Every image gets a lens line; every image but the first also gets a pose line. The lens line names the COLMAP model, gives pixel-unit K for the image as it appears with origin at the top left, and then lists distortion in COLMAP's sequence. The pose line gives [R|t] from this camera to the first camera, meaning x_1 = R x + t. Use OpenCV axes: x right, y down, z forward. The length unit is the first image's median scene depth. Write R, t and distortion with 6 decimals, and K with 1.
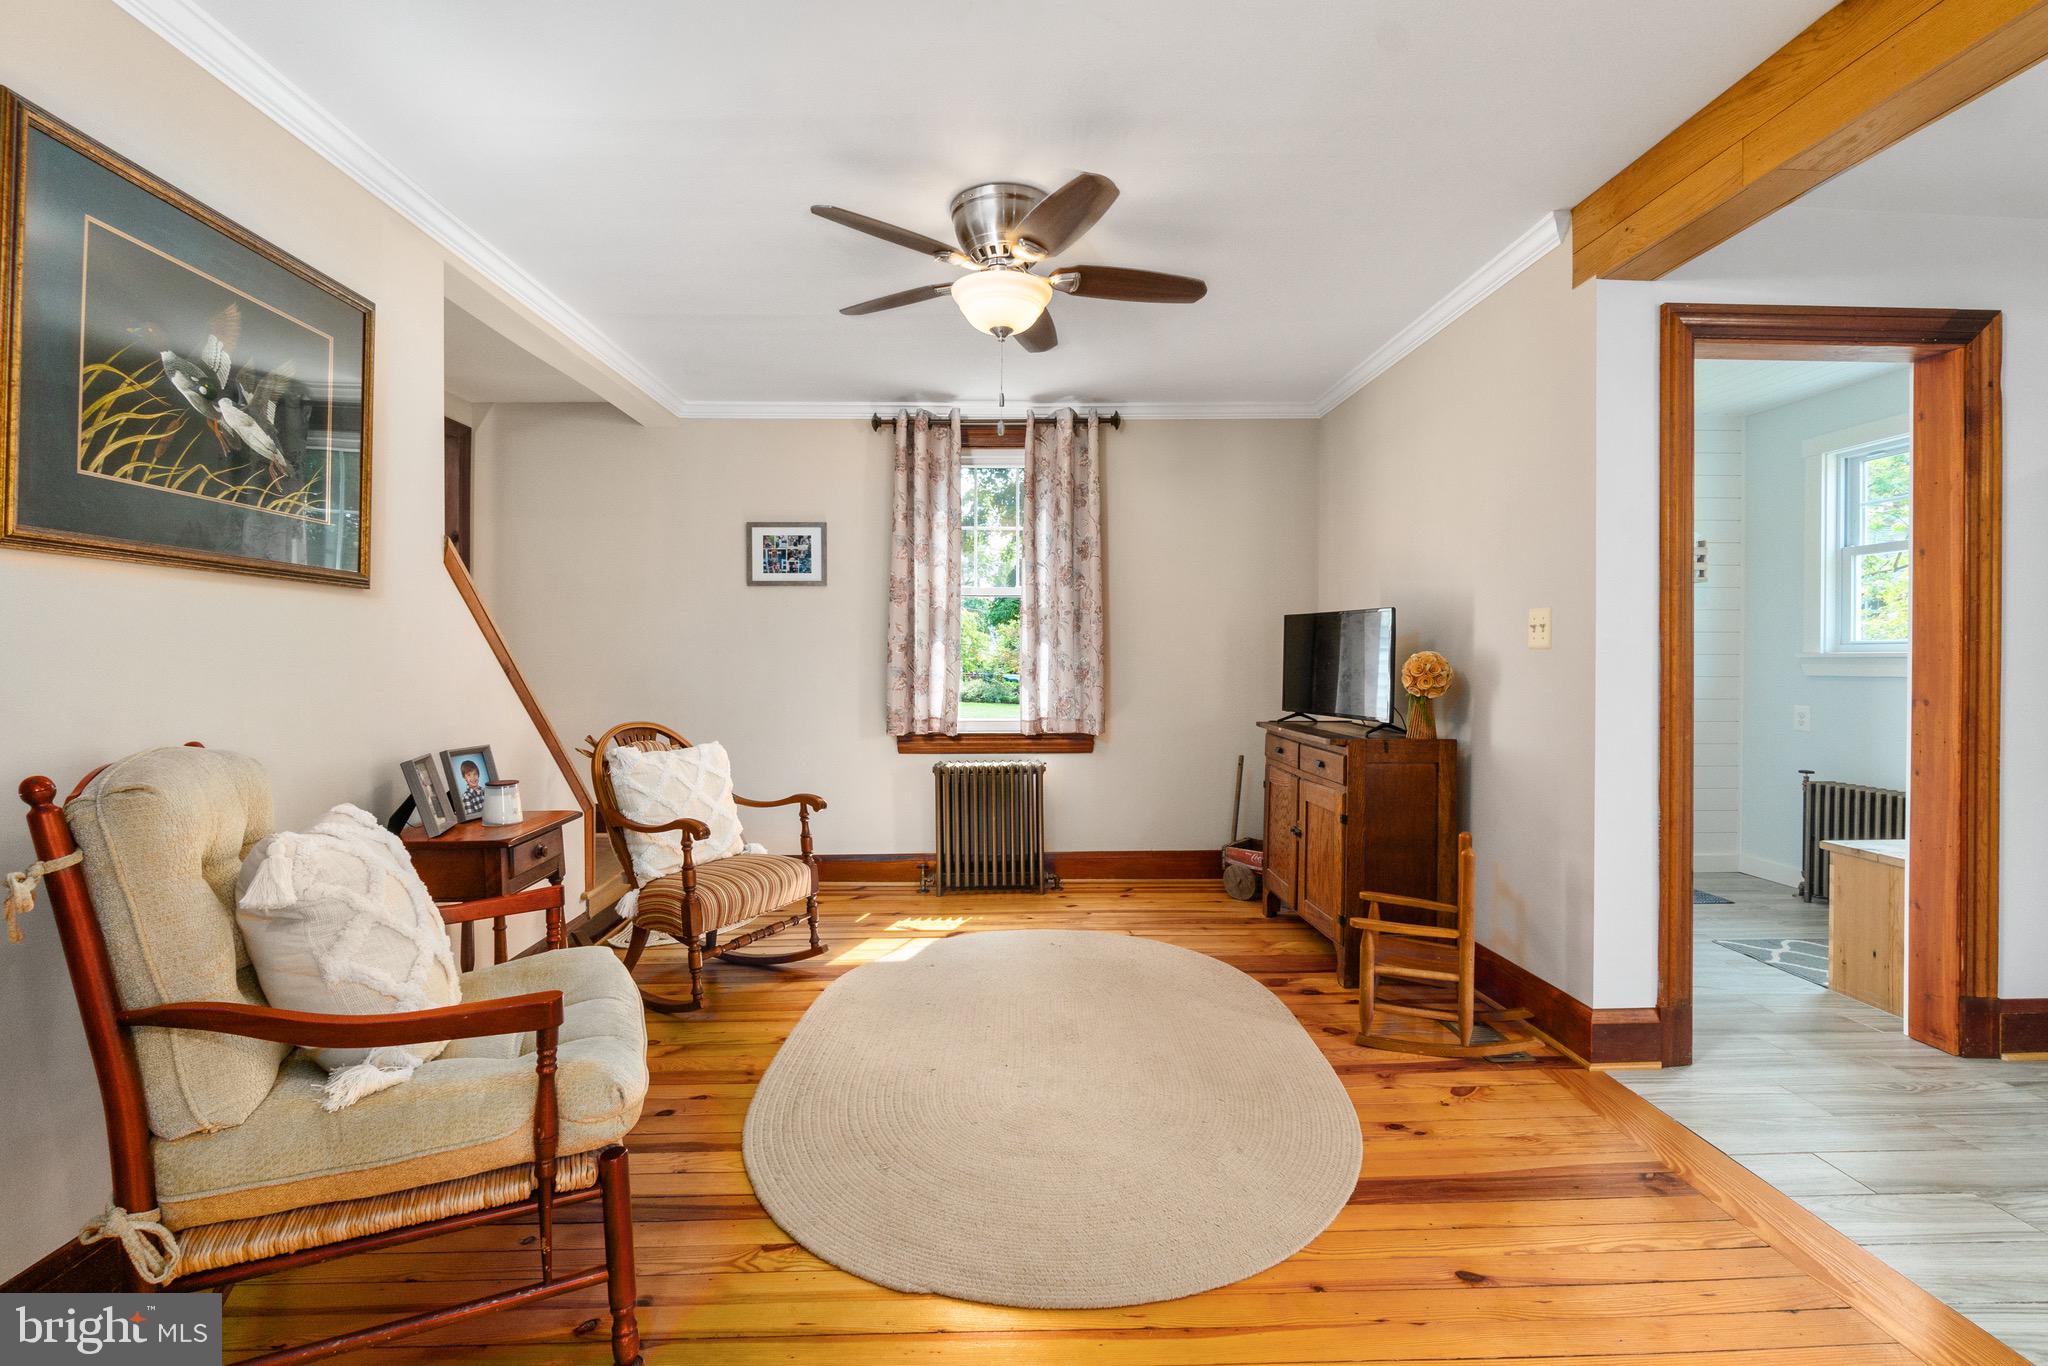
lens RADIAL K [[902.0, 0, 1021.2], [0, 902.0, 655.7], [0, 0, 1]] dist [-0.002671, -0.000332]
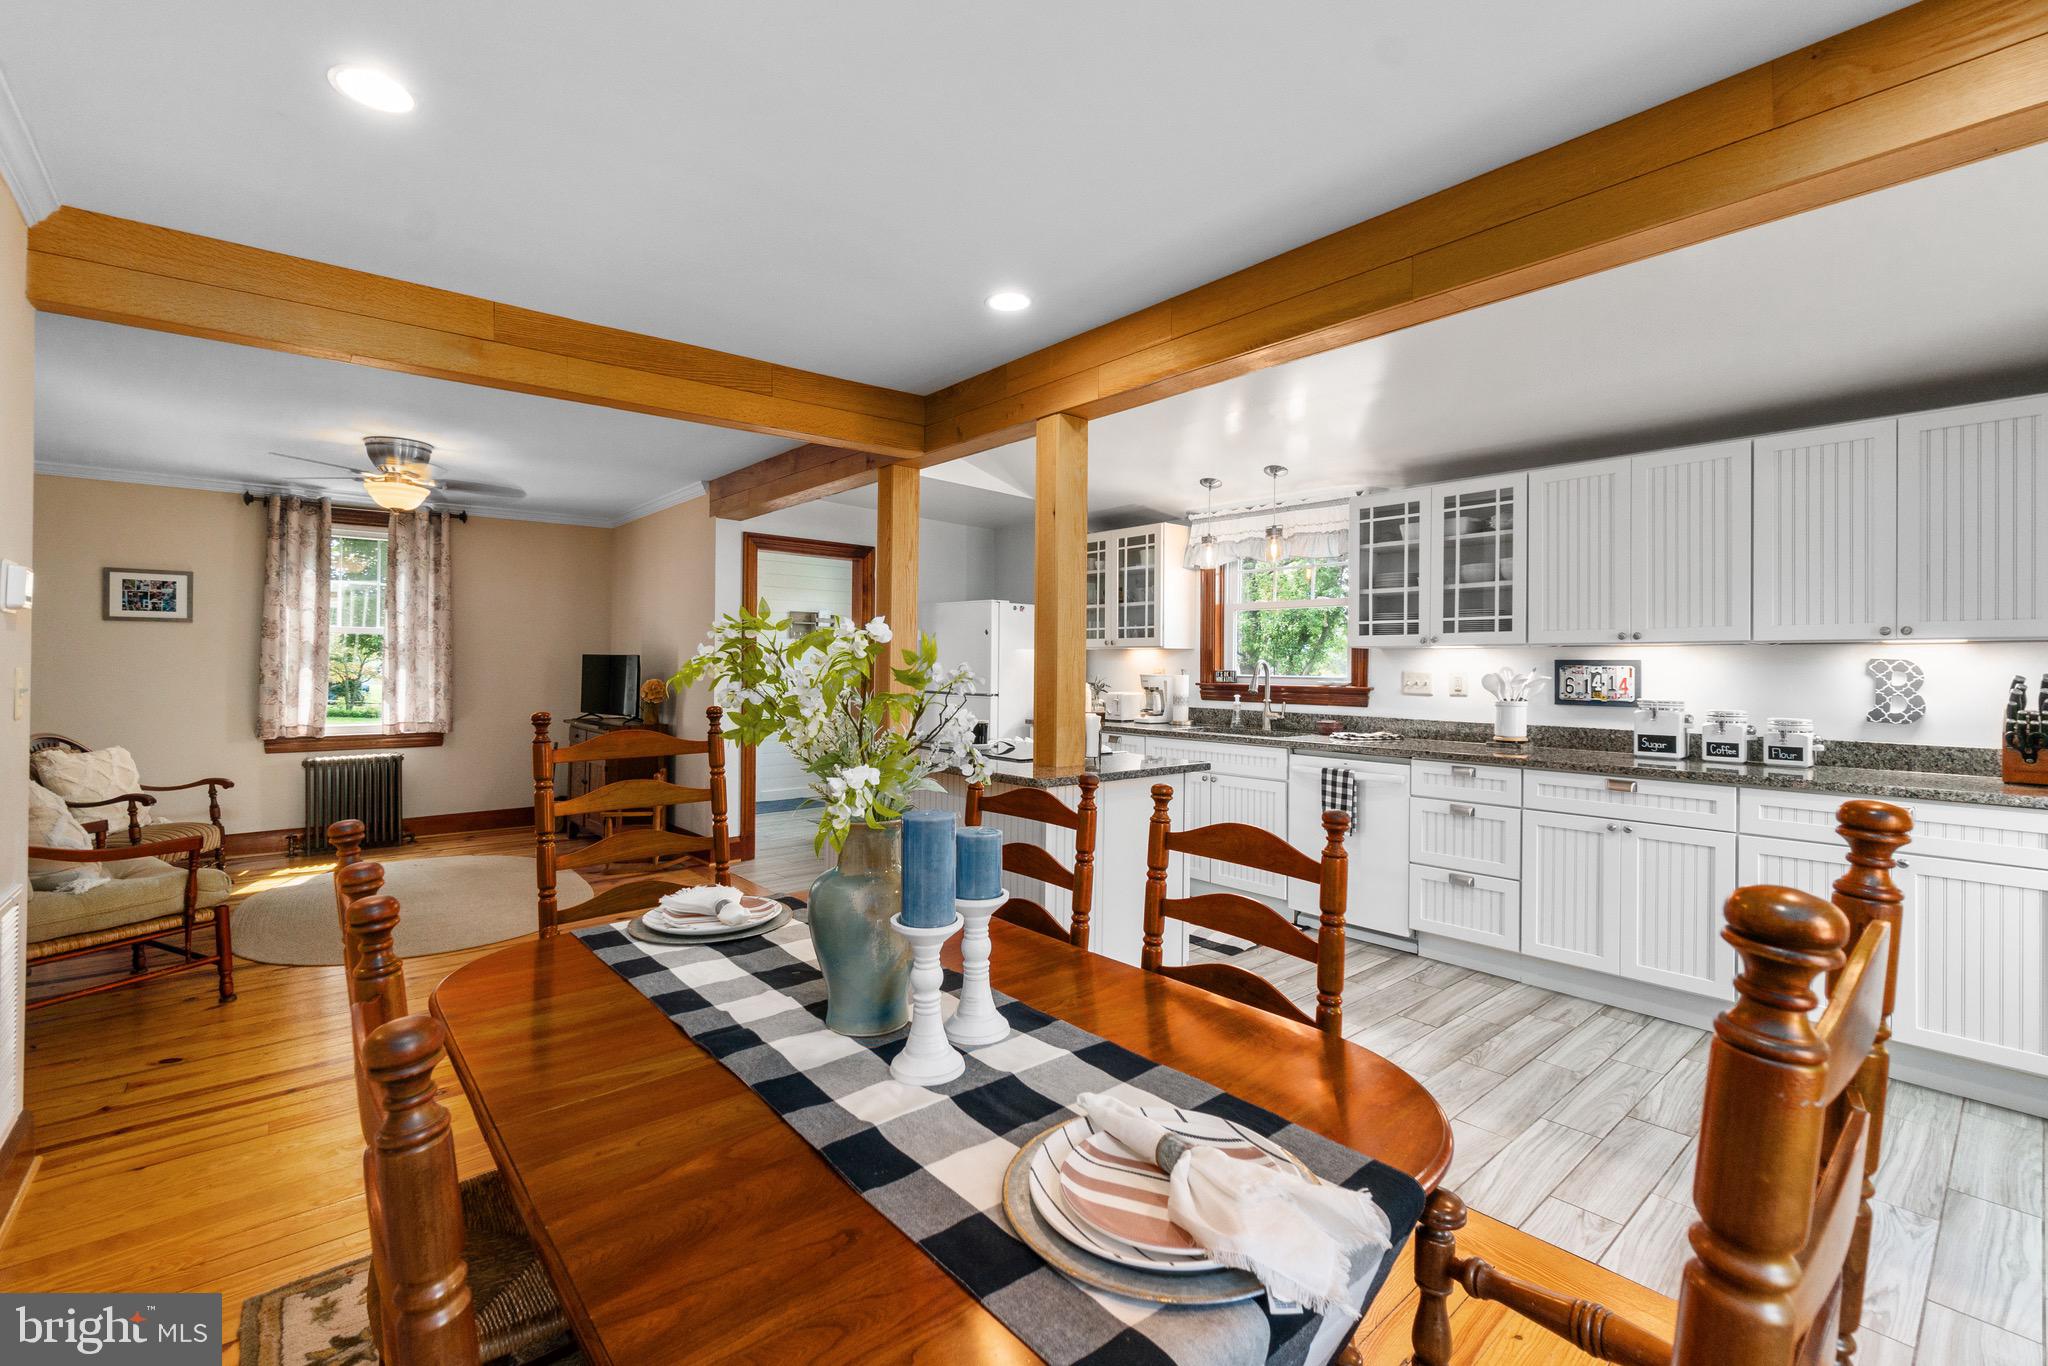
lens RADIAL K [[902.0, 0, 1021.2], [0, 902.0, 655.7], [0, 0, 1]] dist [-0.002671, -0.000332]
pose [[0.780699, 0.011685, 0.624798, -0.121824], [-0.008460, 0.999931, -0.008130, -0.038884], [-0.624850, 0.001062, 0.780744, -0.857633]]
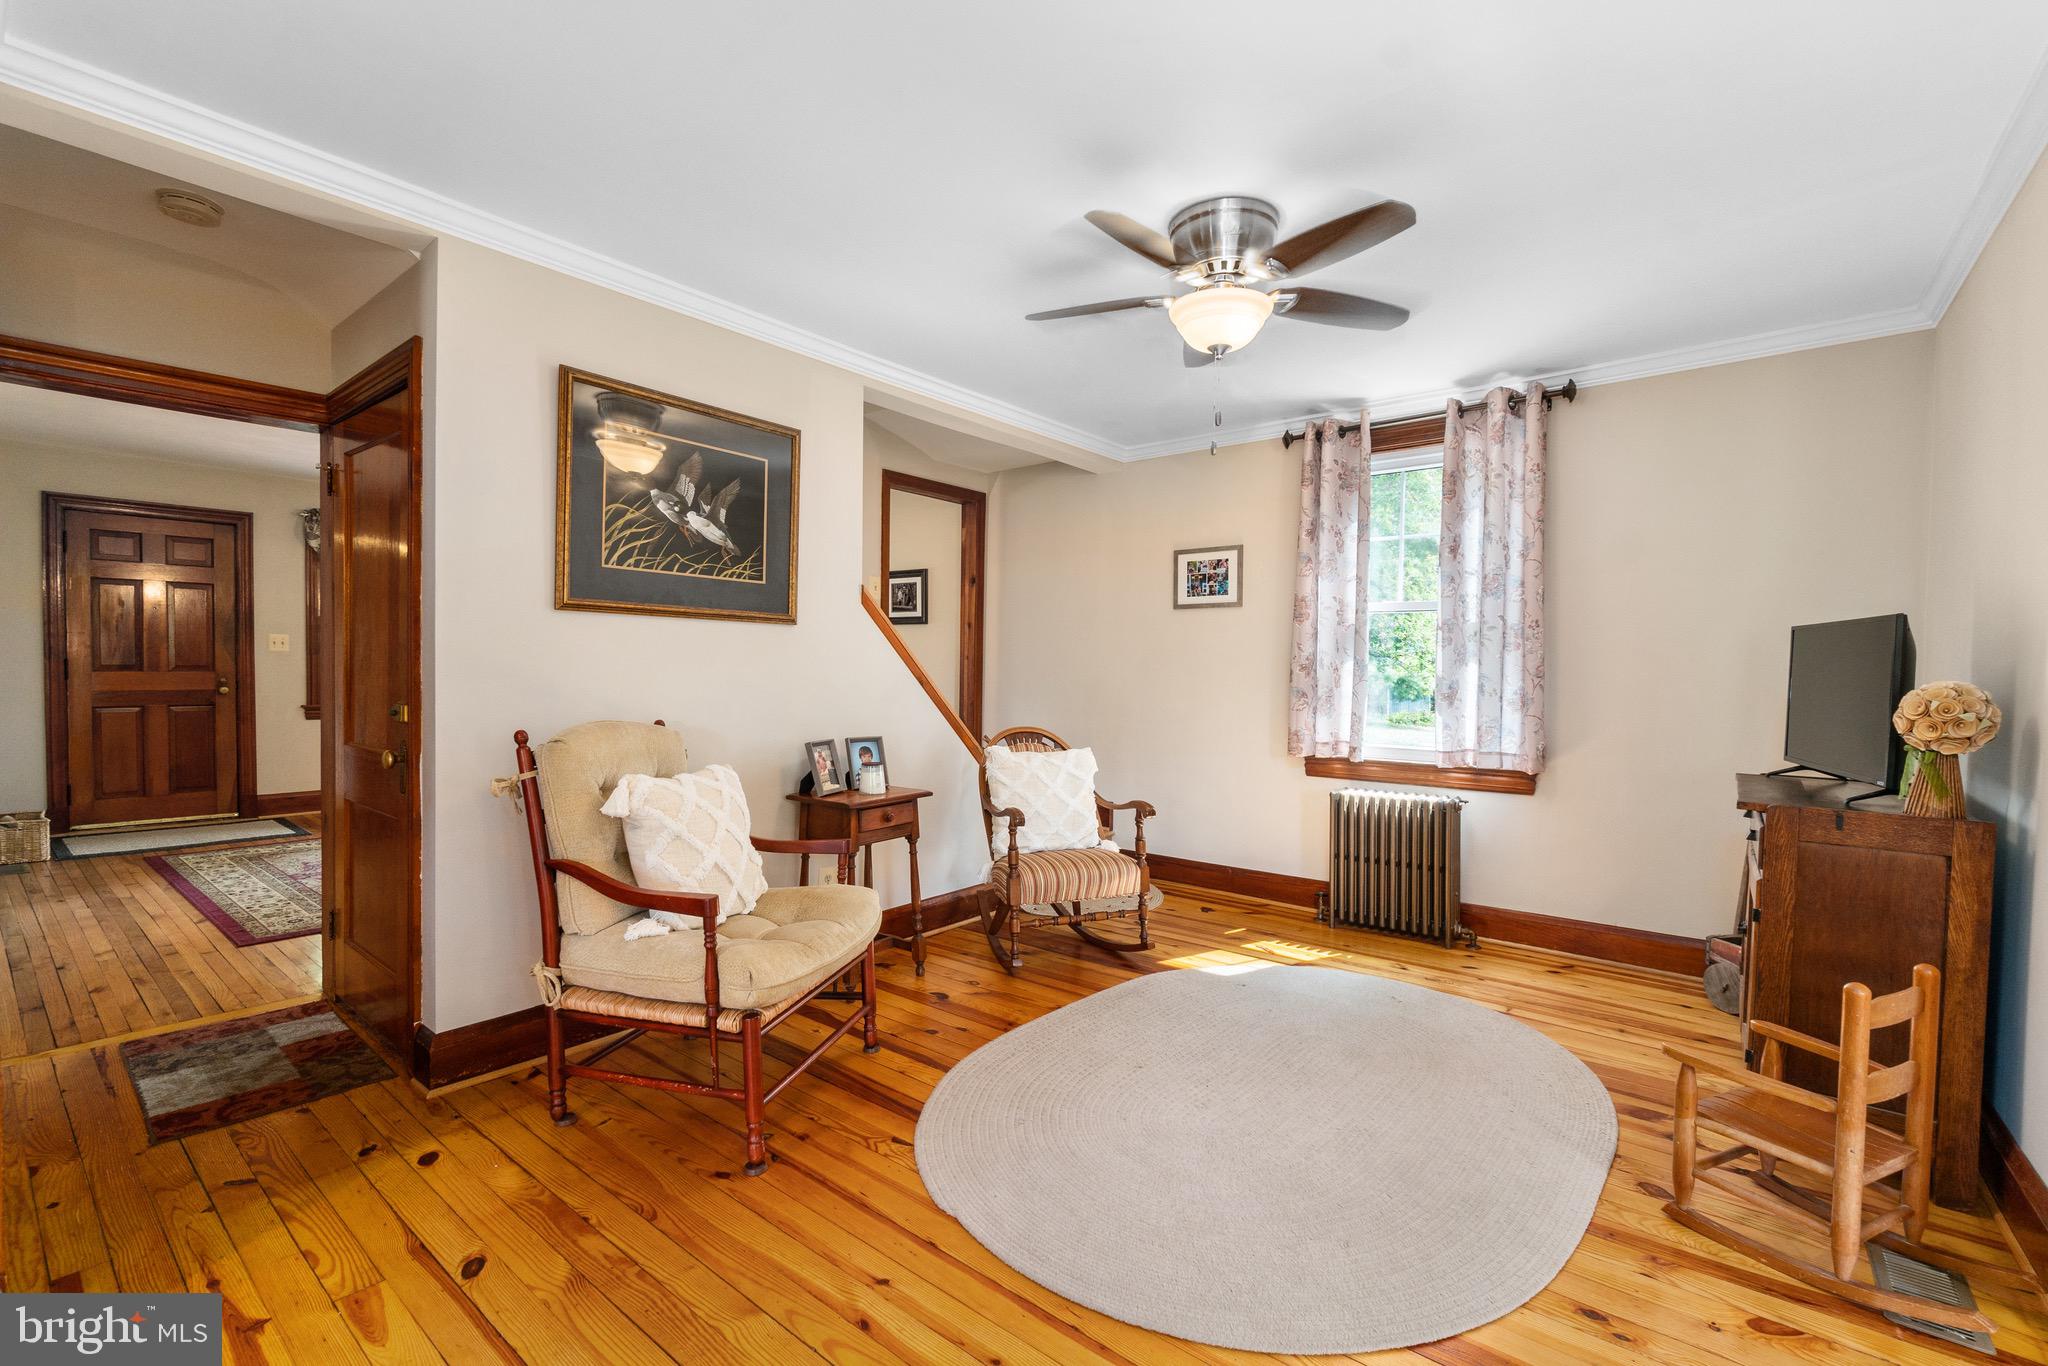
lens RADIAL K [[894.9, 0, 1024.0], [0, 894.9, 683.0], [0, 0, 1]] dist [-0.002450, 0.000168]
pose [[0.757819, 0.020395, -0.652146, 0.327366], [-0.013281, 0.999786, 0.015834, -0.004156], [0.652330, -0.003338, 0.757928, 0.081801]]
